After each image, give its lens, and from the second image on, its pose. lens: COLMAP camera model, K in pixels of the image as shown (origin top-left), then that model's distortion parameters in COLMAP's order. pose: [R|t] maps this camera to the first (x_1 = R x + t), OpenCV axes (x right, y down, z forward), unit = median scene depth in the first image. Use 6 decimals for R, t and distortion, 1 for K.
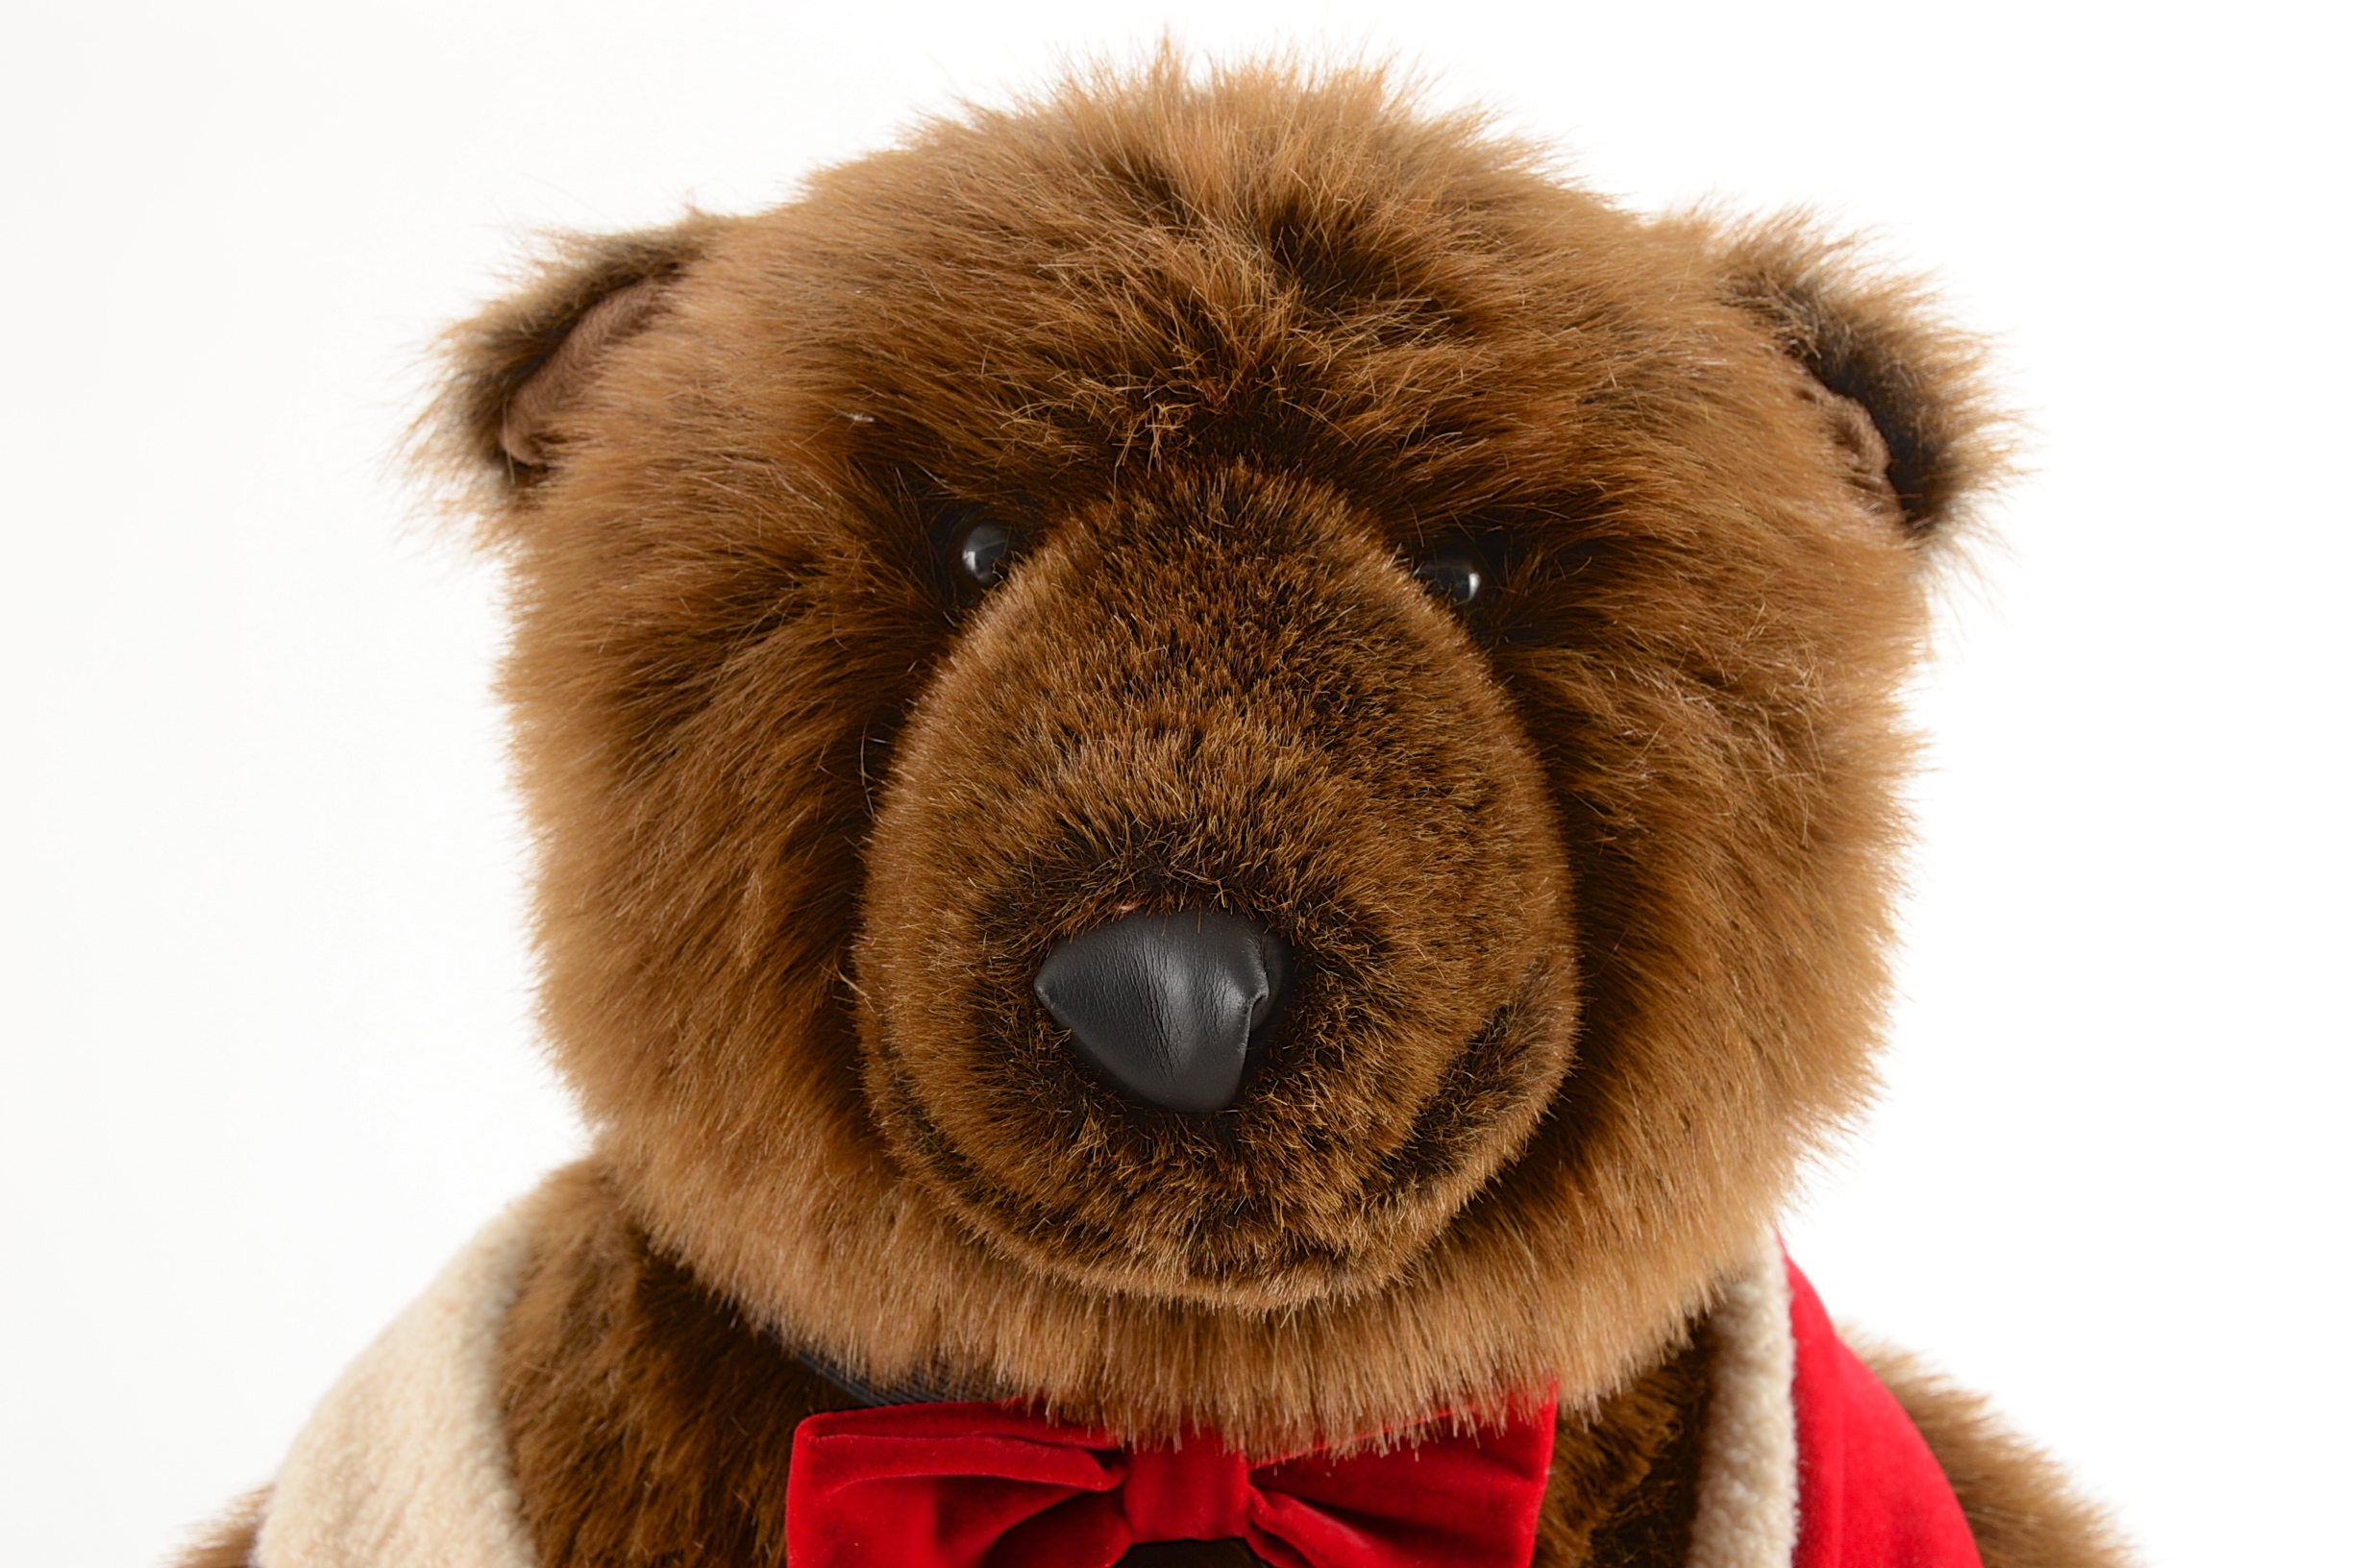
lens RADIAL K [[3745.5, 0, 1177.1], [0, 3745.5, 779.3], [0, 0, 1]] dist [0.028055, 0.000000]
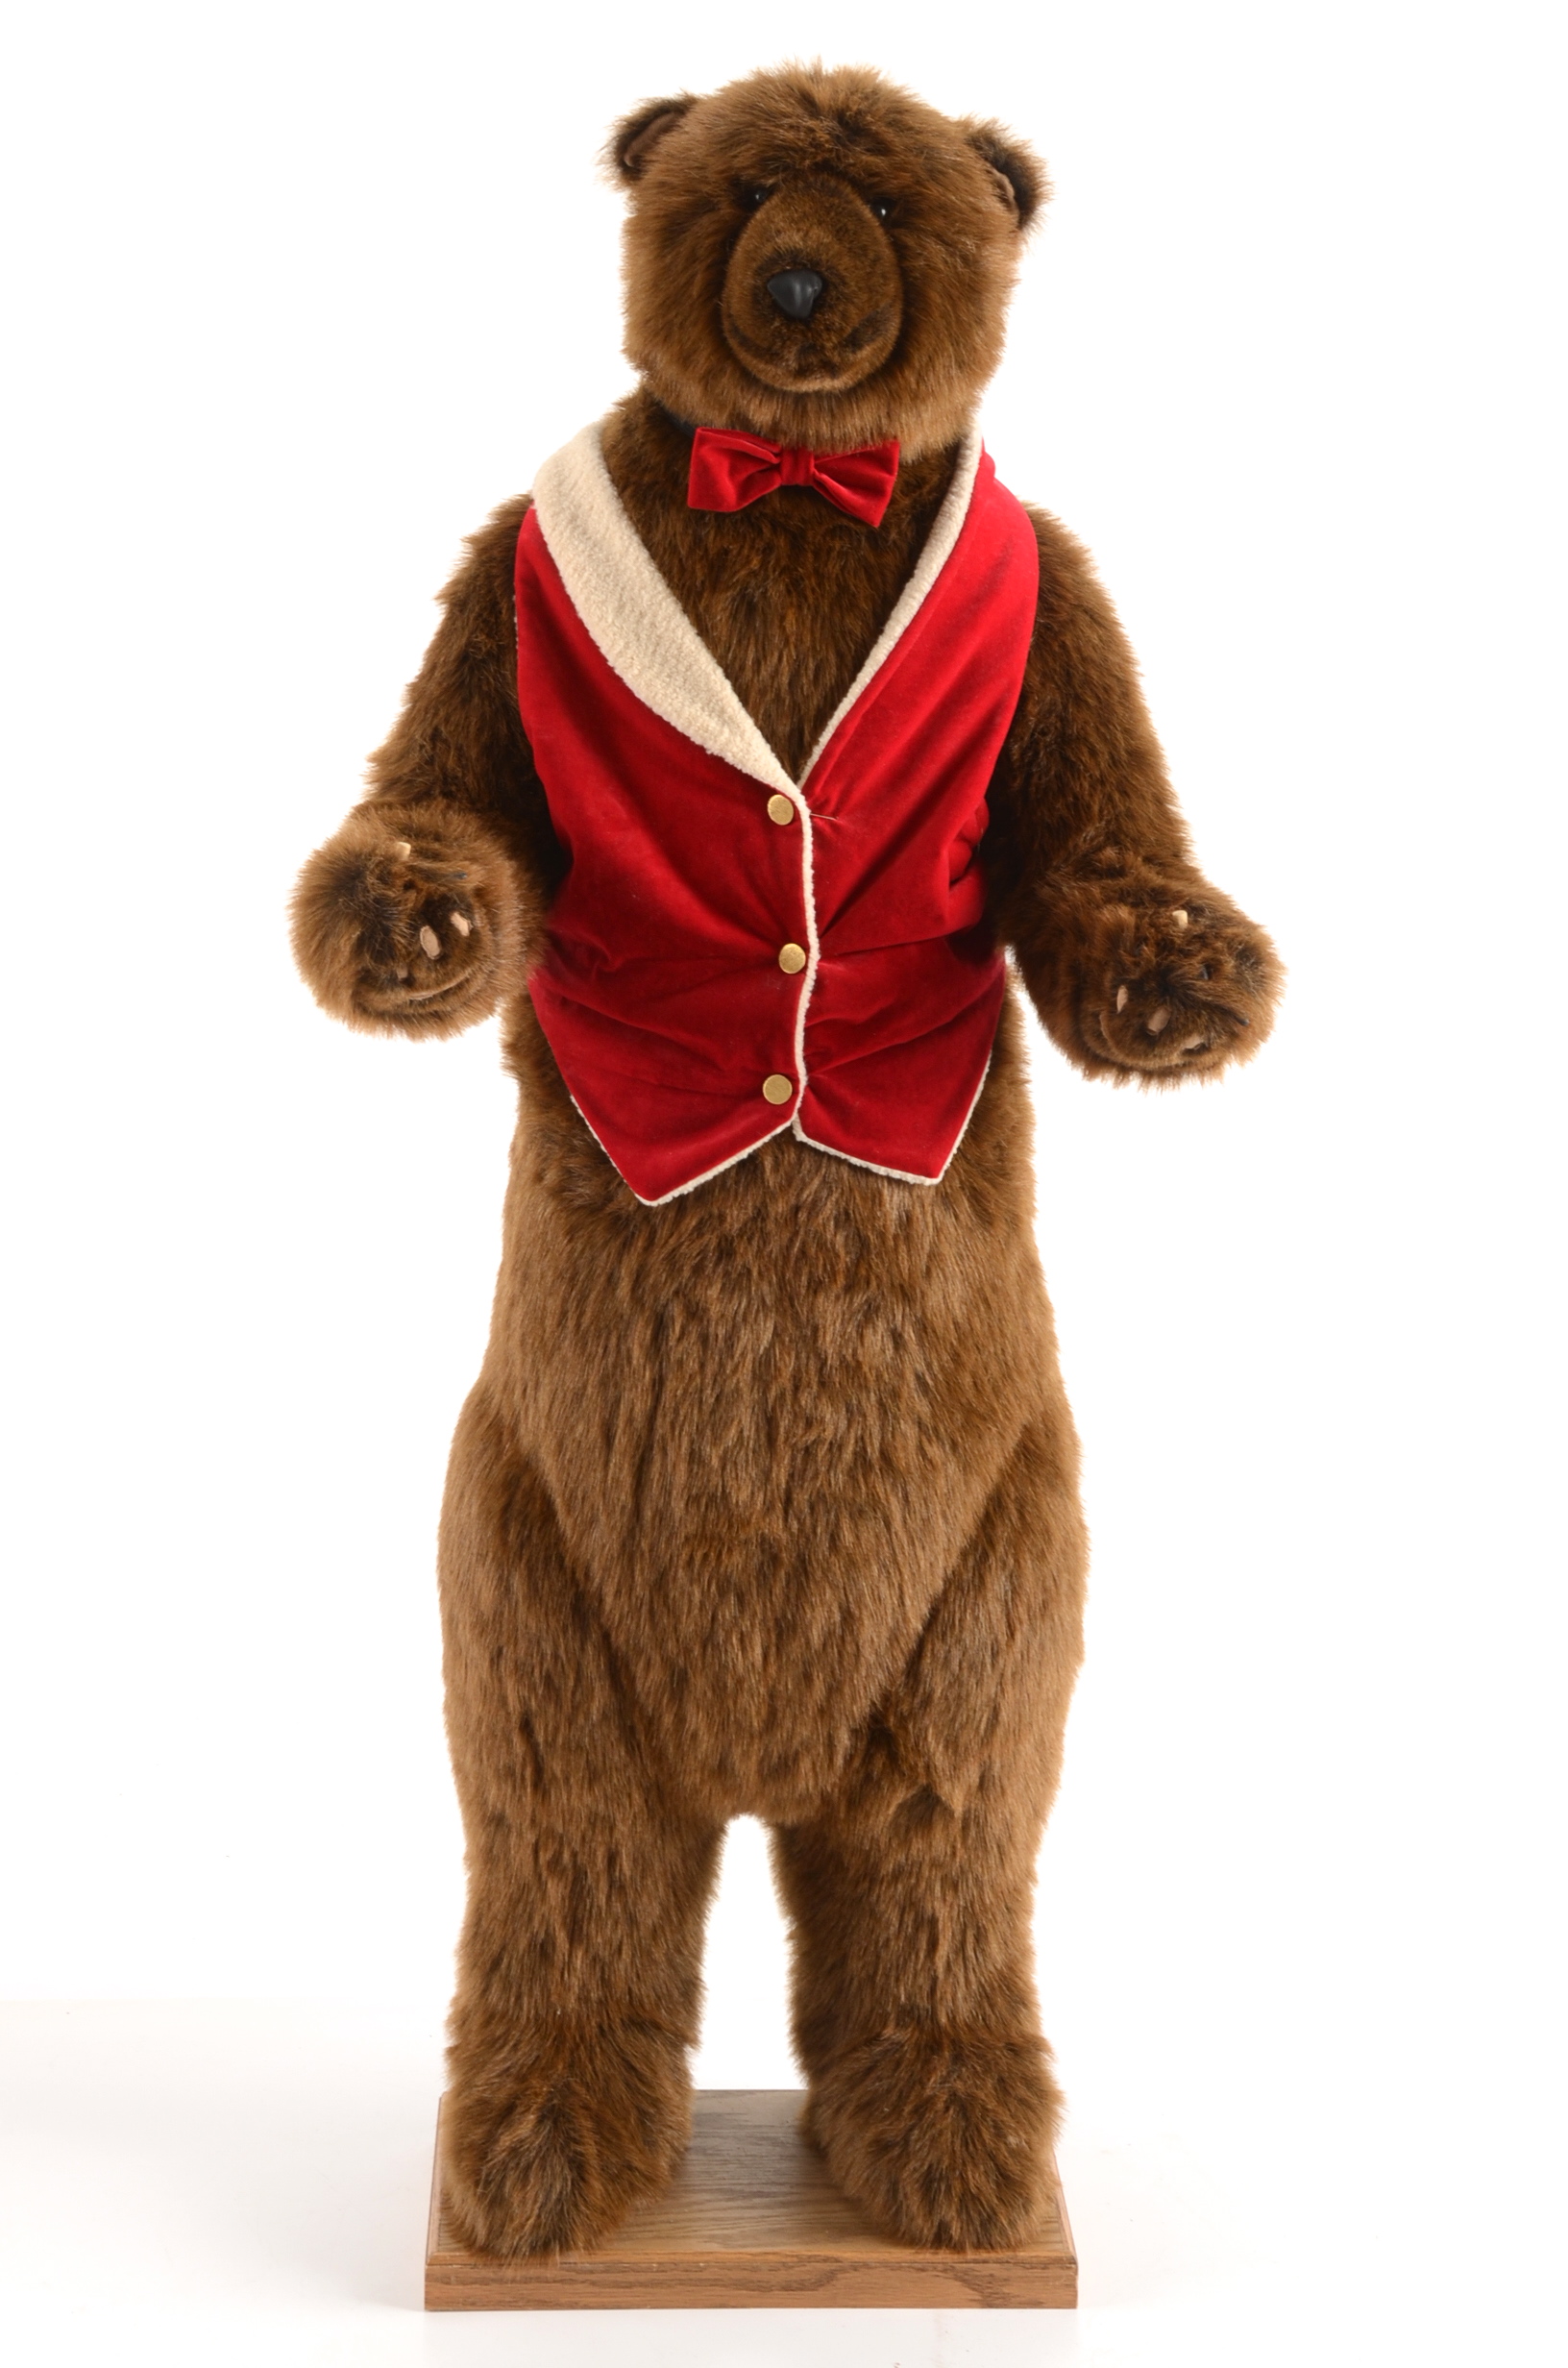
lens RADIAL K [[5152.3, 0, 788.1], [0, 5152.3, 1203.9], [0, 0, 1]] dist [0.410785, 0.000000]
pose [[0.997093, 0.070488, -0.028939, 0.211846], [-0.068638, 0.995800, 0.060596, 0.663055], [0.033089, -0.058433, 0.997743, -4.572115]]
